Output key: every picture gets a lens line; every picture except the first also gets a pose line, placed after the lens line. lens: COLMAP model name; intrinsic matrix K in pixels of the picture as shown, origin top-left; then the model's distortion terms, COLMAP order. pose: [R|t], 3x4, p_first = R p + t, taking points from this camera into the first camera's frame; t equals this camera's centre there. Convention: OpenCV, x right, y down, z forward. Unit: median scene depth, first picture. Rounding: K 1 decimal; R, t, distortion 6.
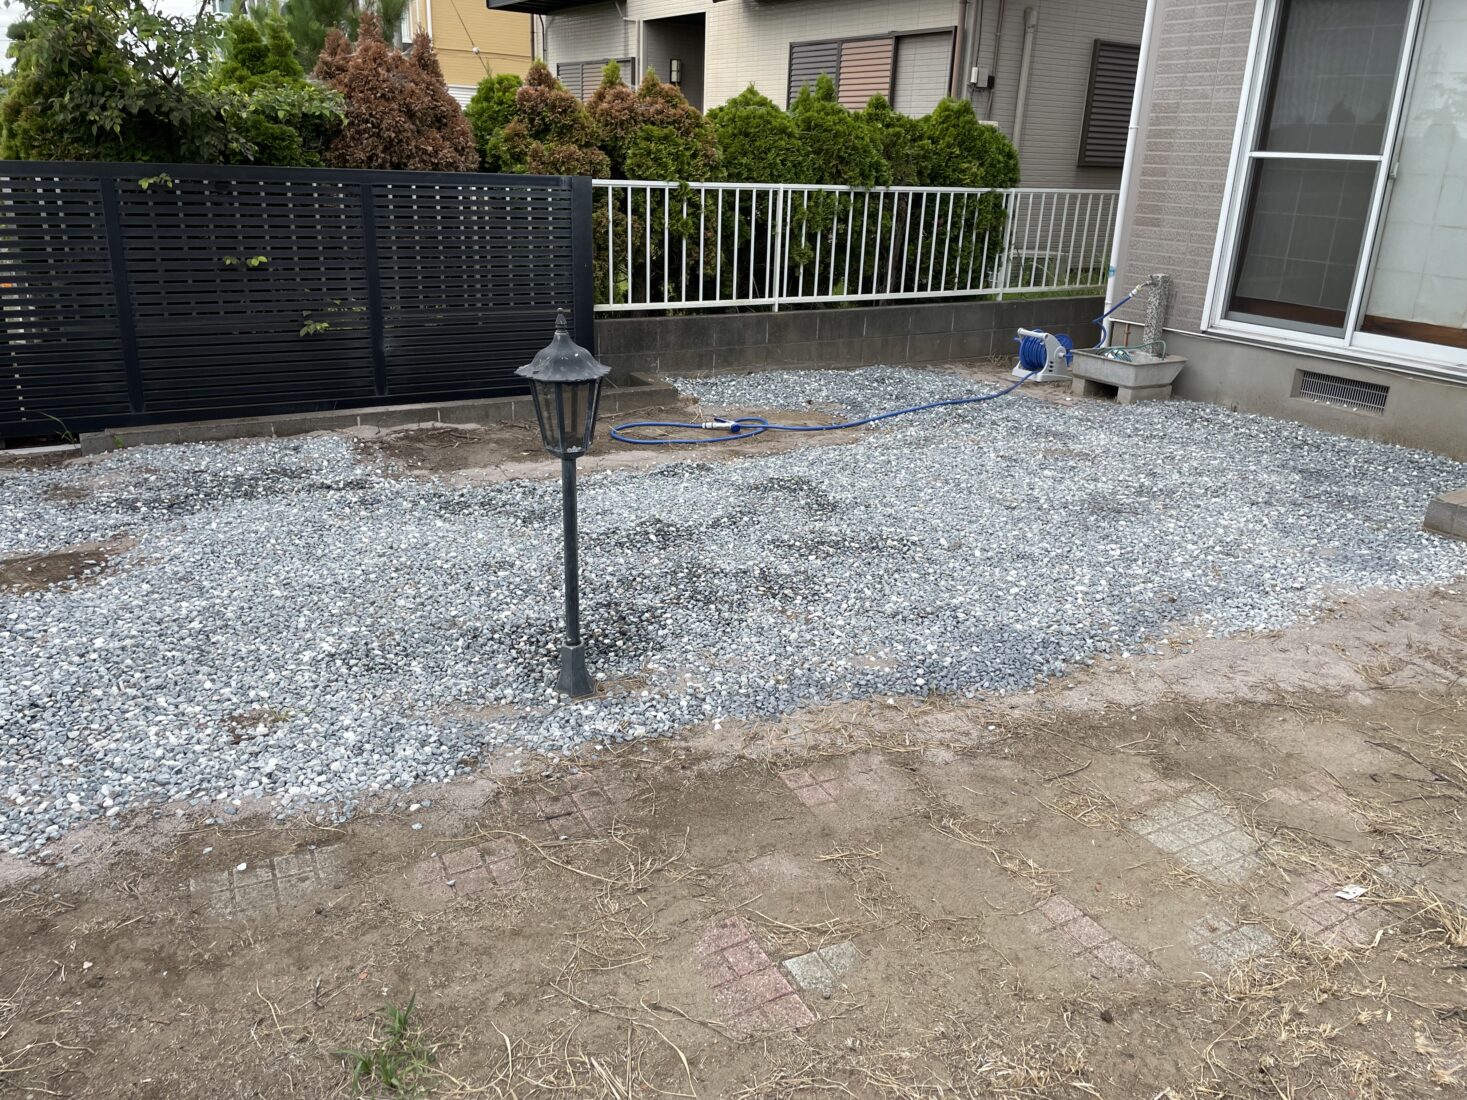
lens RADIAL K [[1063.7, 0, 737.3], [0, 1063.7, 493.2], [0, 0, 1]] dist [0.098418, -0.129528]
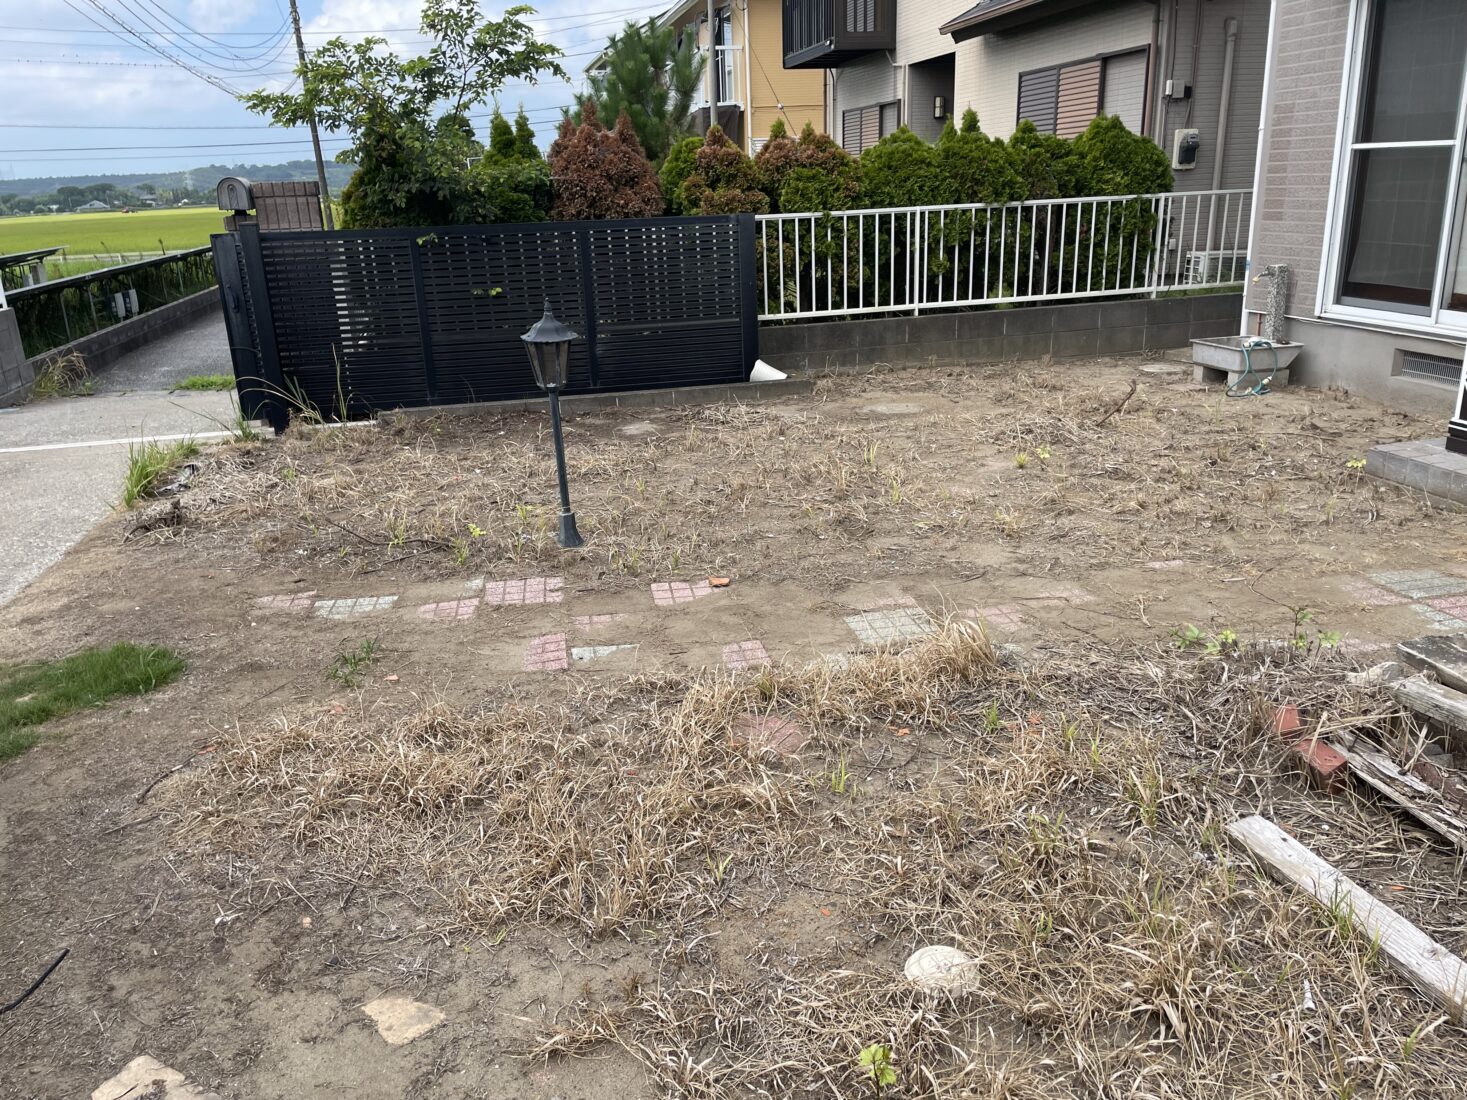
lens RADIAL K [[1063.7, 0, 737.3], [0, 1063.7, 493.2], [0, 0, 1]] dist [0.098418, -0.129528]
pose [[0.946273, 0.013466, -0.323087, 0.236846], [-0.022877, 0.999417, -0.025346, 0.058364], [0.322558, 0.031375, 0.946030, -0.161721]]
